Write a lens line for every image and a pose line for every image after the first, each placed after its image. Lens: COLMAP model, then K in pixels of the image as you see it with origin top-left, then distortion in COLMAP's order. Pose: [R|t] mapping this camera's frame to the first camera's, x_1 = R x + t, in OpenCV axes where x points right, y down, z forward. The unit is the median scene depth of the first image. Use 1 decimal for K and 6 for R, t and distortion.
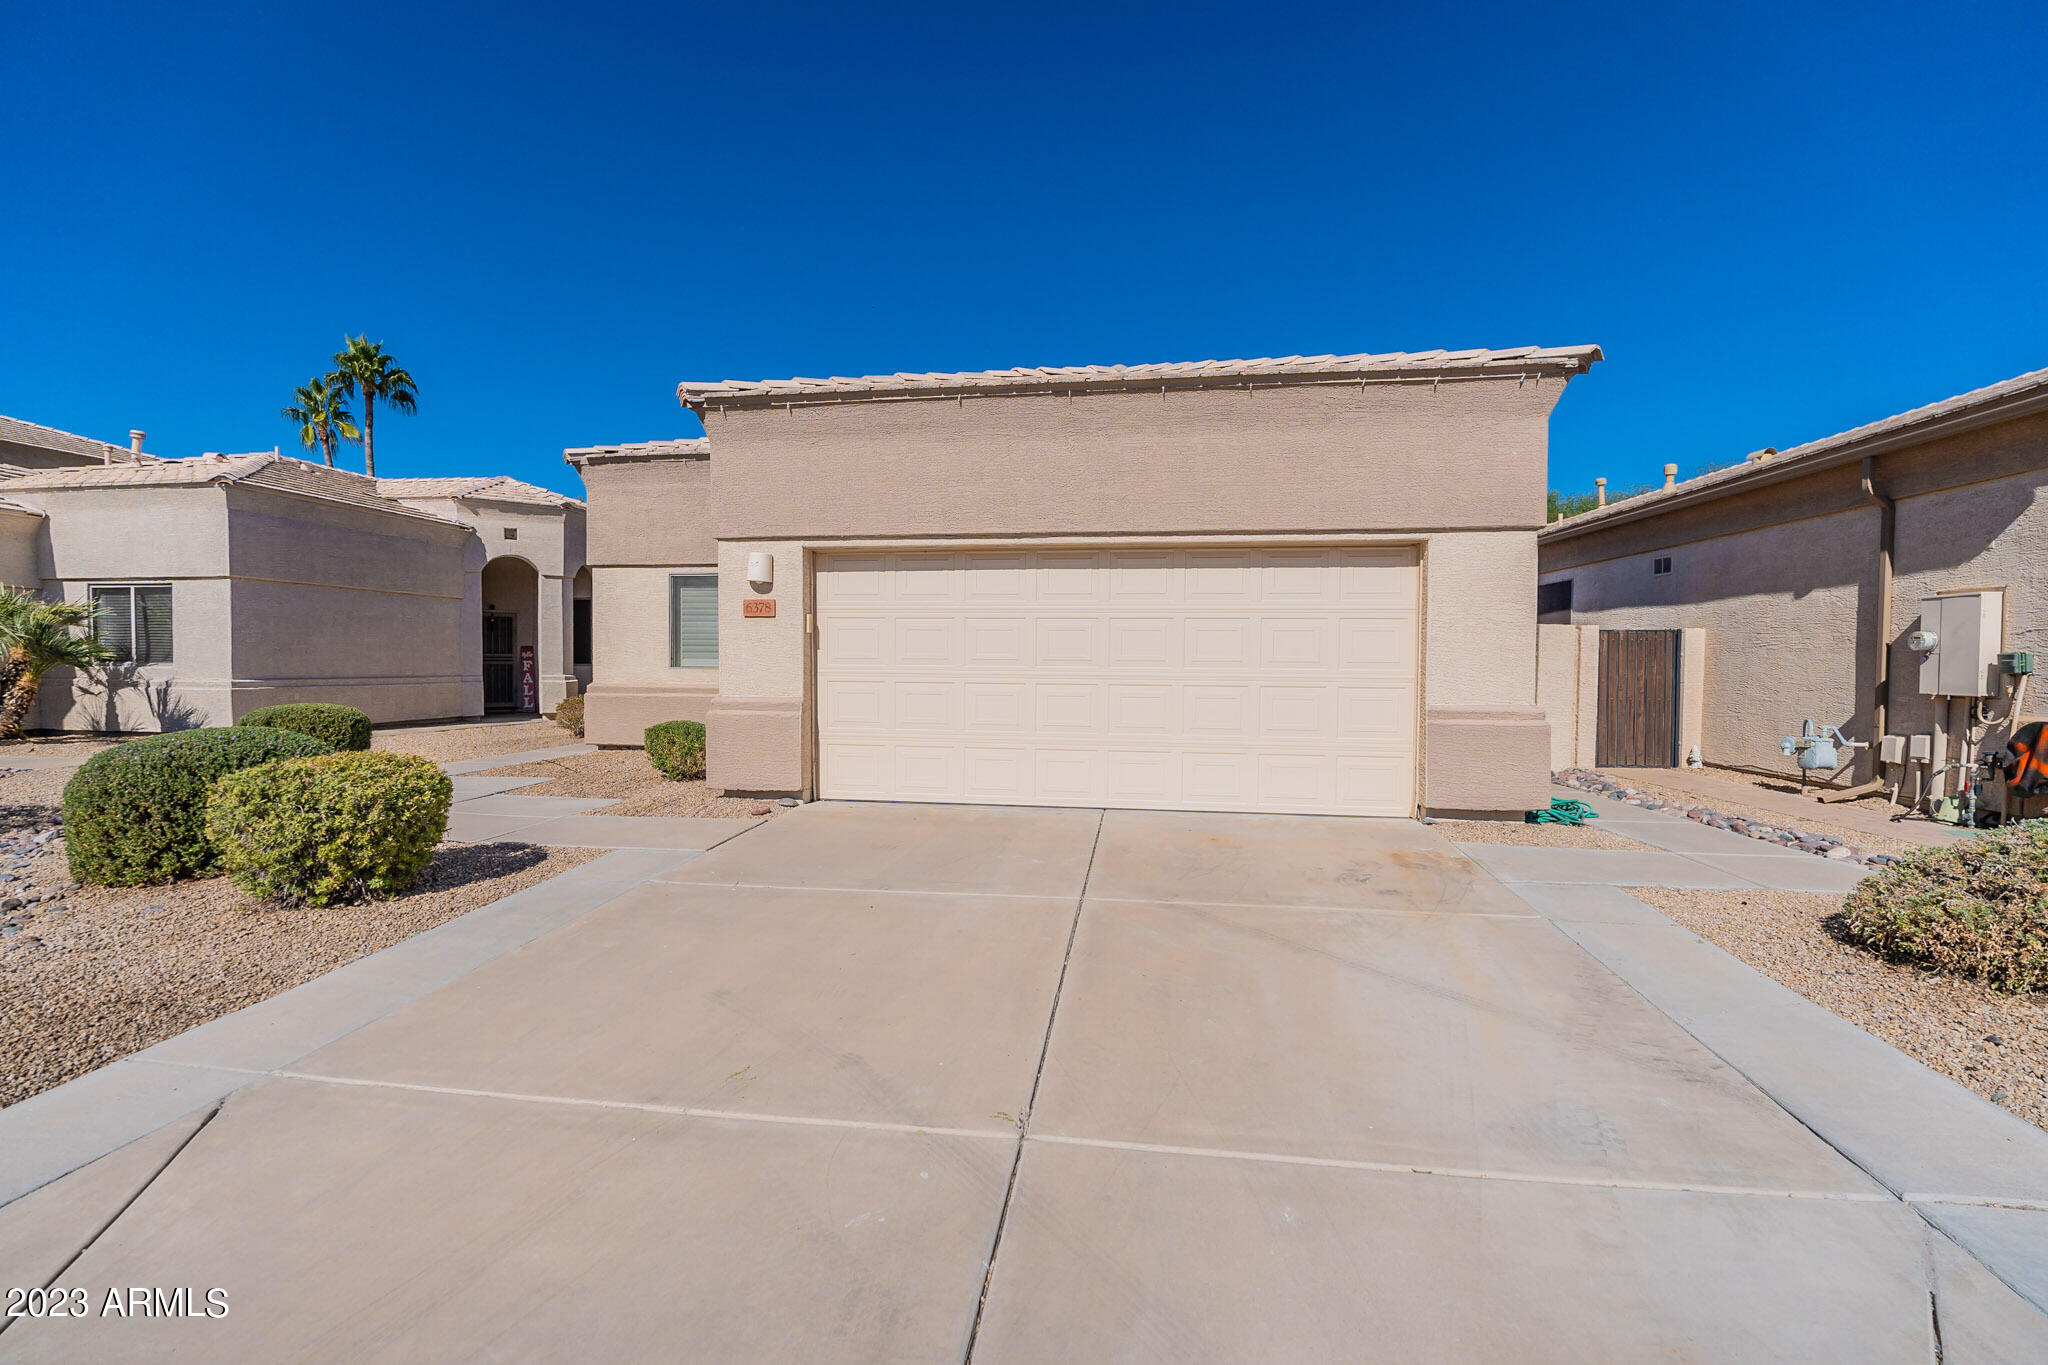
lens RADIAL K [[896.8, 0, 1033.8], [0, 896.8, 681.7], [0, 0, 1]] dist [-0.002362, -0.000756]
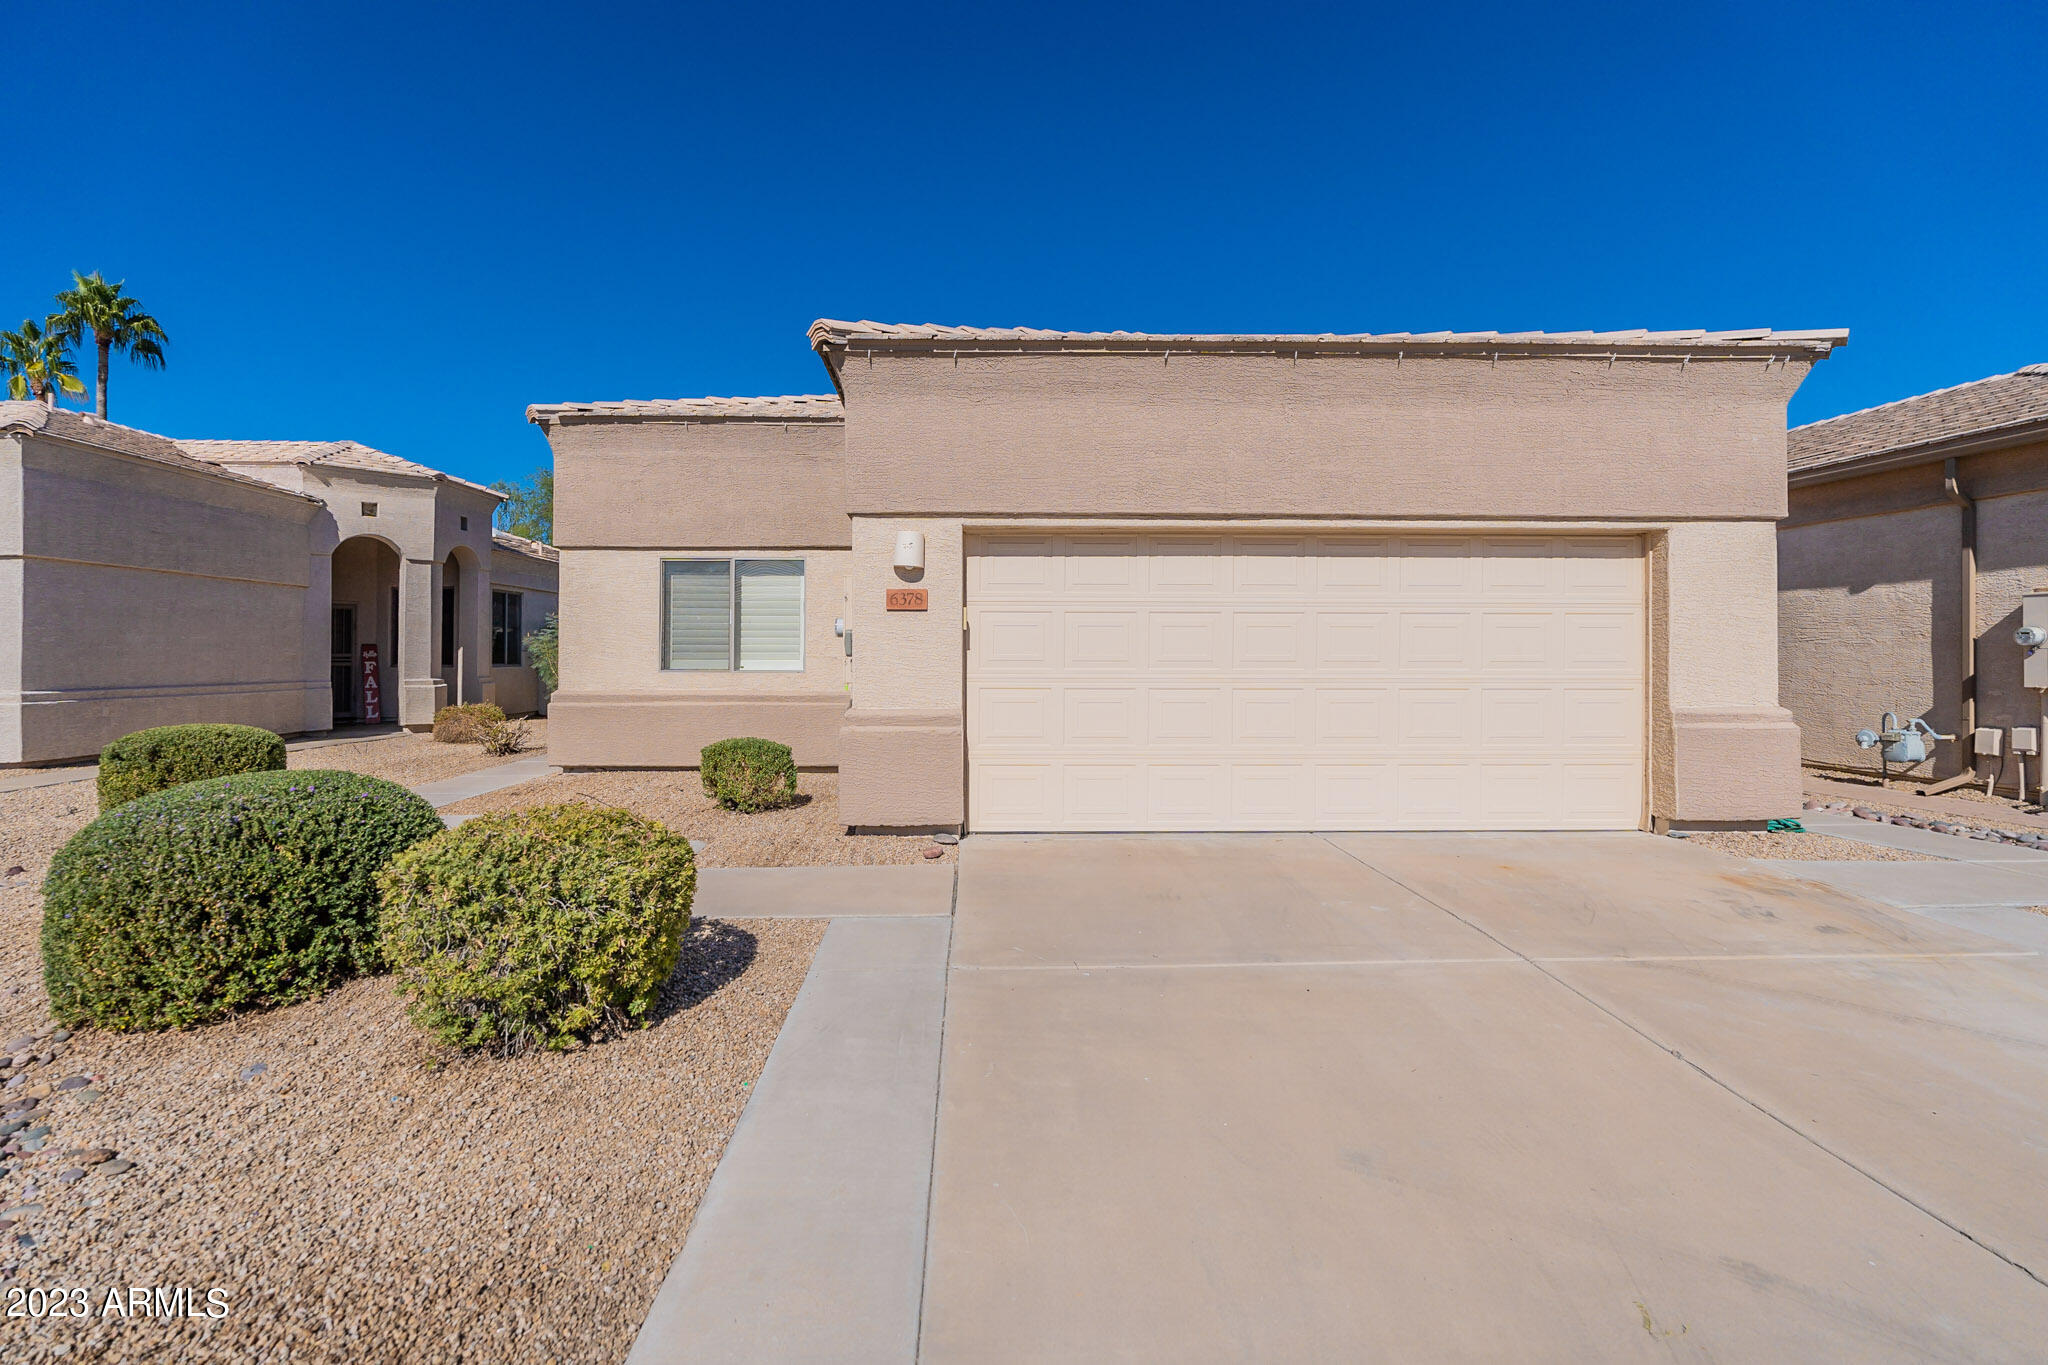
lens RADIAL K [[896.8, 0, 917.7], [0, 896.8, 641.8], [0, 0, 1]] dist [-0.002362, -0.000756]
pose [[0.985982, -0.004040, 0.166803, -0.430912], [0.010075, 0.999324, -0.035352, -0.015195], [-0.166548, 0.036537, 0.985356, 0.198111]]
